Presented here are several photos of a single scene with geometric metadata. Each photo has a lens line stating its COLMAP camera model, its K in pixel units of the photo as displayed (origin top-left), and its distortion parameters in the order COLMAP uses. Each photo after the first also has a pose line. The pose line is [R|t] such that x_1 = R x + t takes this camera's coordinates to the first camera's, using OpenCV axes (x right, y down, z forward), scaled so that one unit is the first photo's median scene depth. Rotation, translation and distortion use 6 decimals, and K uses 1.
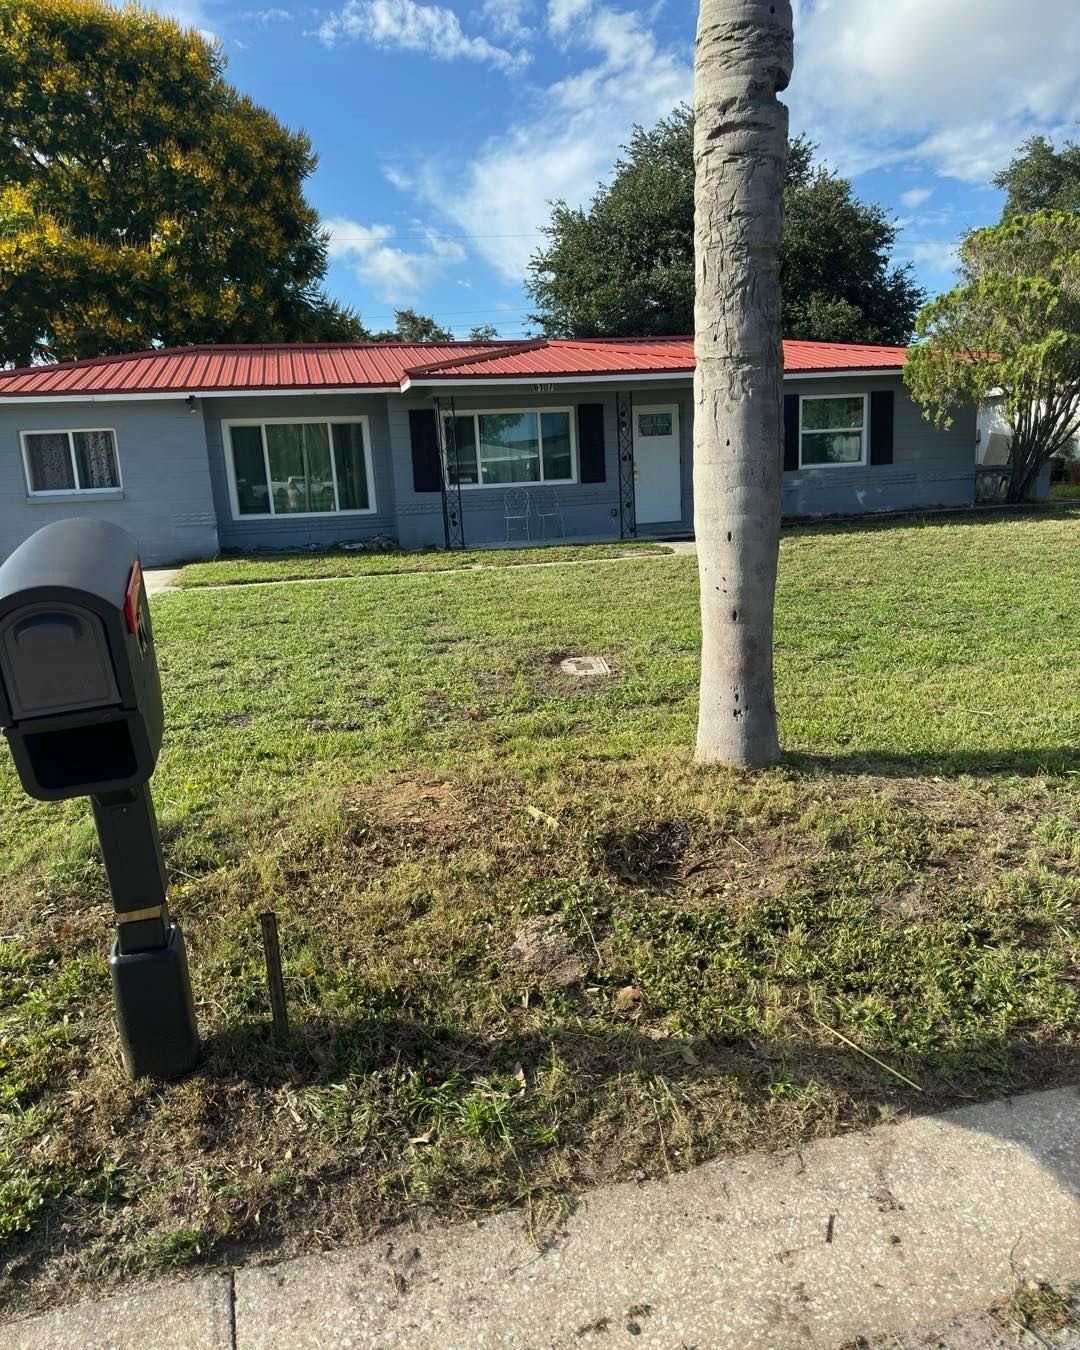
lens RADIAL K [[1079.7, 0, 540.0], [0, 1079.7, 675.0], [0, 0, 1]] dist [-0.003034, -0.018488]
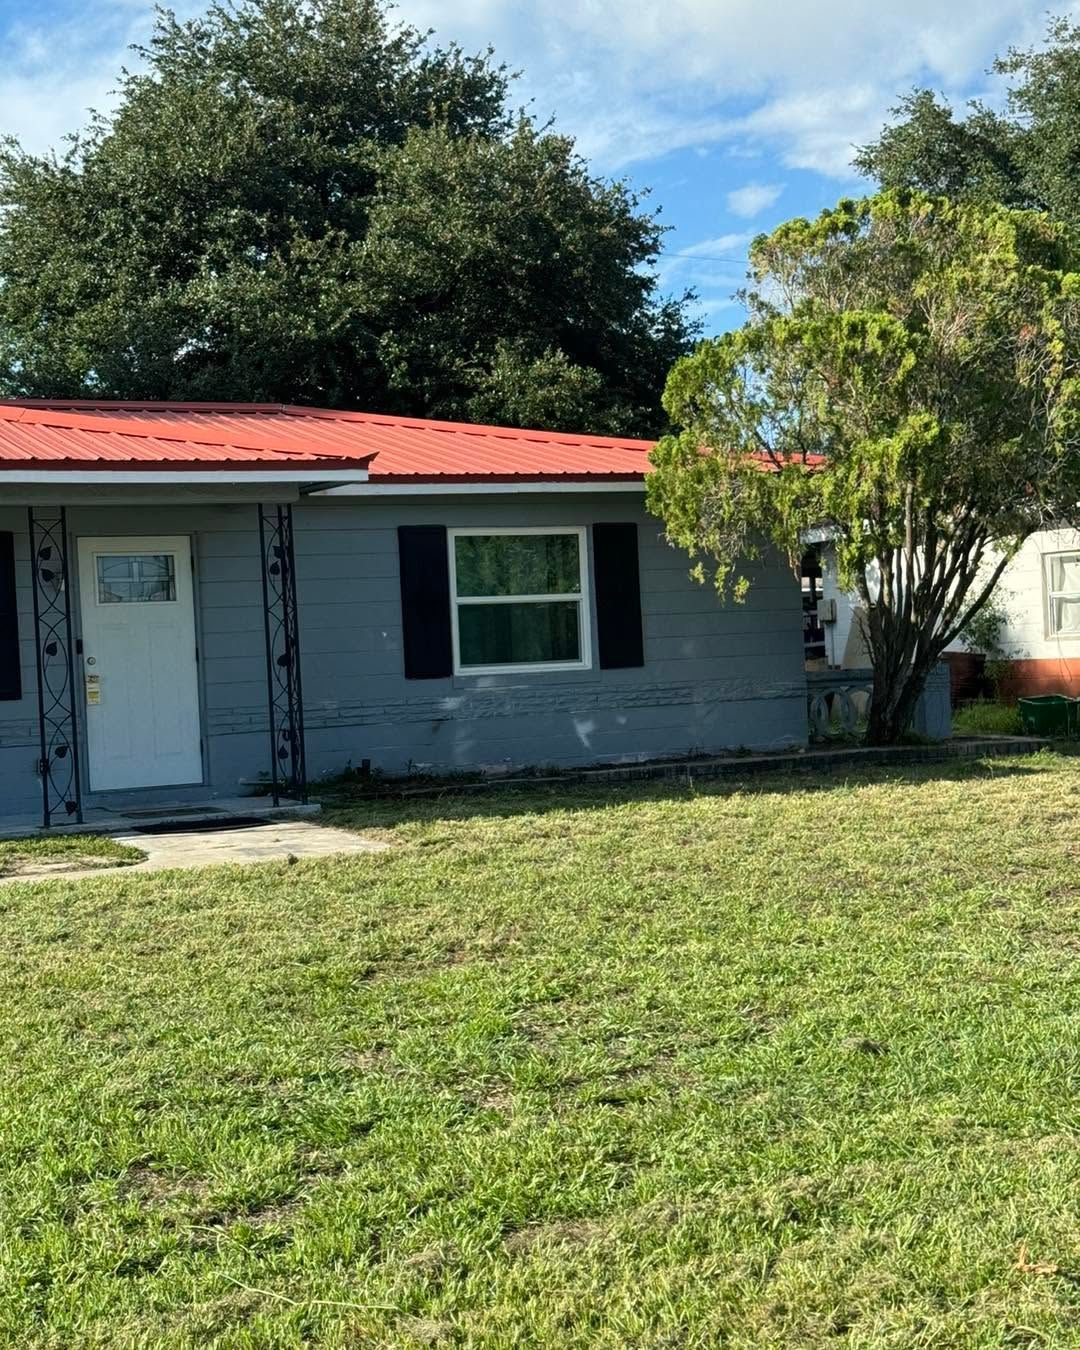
lens RADIAL K [[2048.9, 0, 540.0], [0, 2048.9, 675.0], [0, 0, 1]] dist [0.015565, 0.146133]
pose [[0.978791, 0.007817, 0.204713, 0.088602], [0.029133, 0.983805, -0.176861, -0.027053], [-0.202780, 0.179074, 0.962711, 0.104441]]
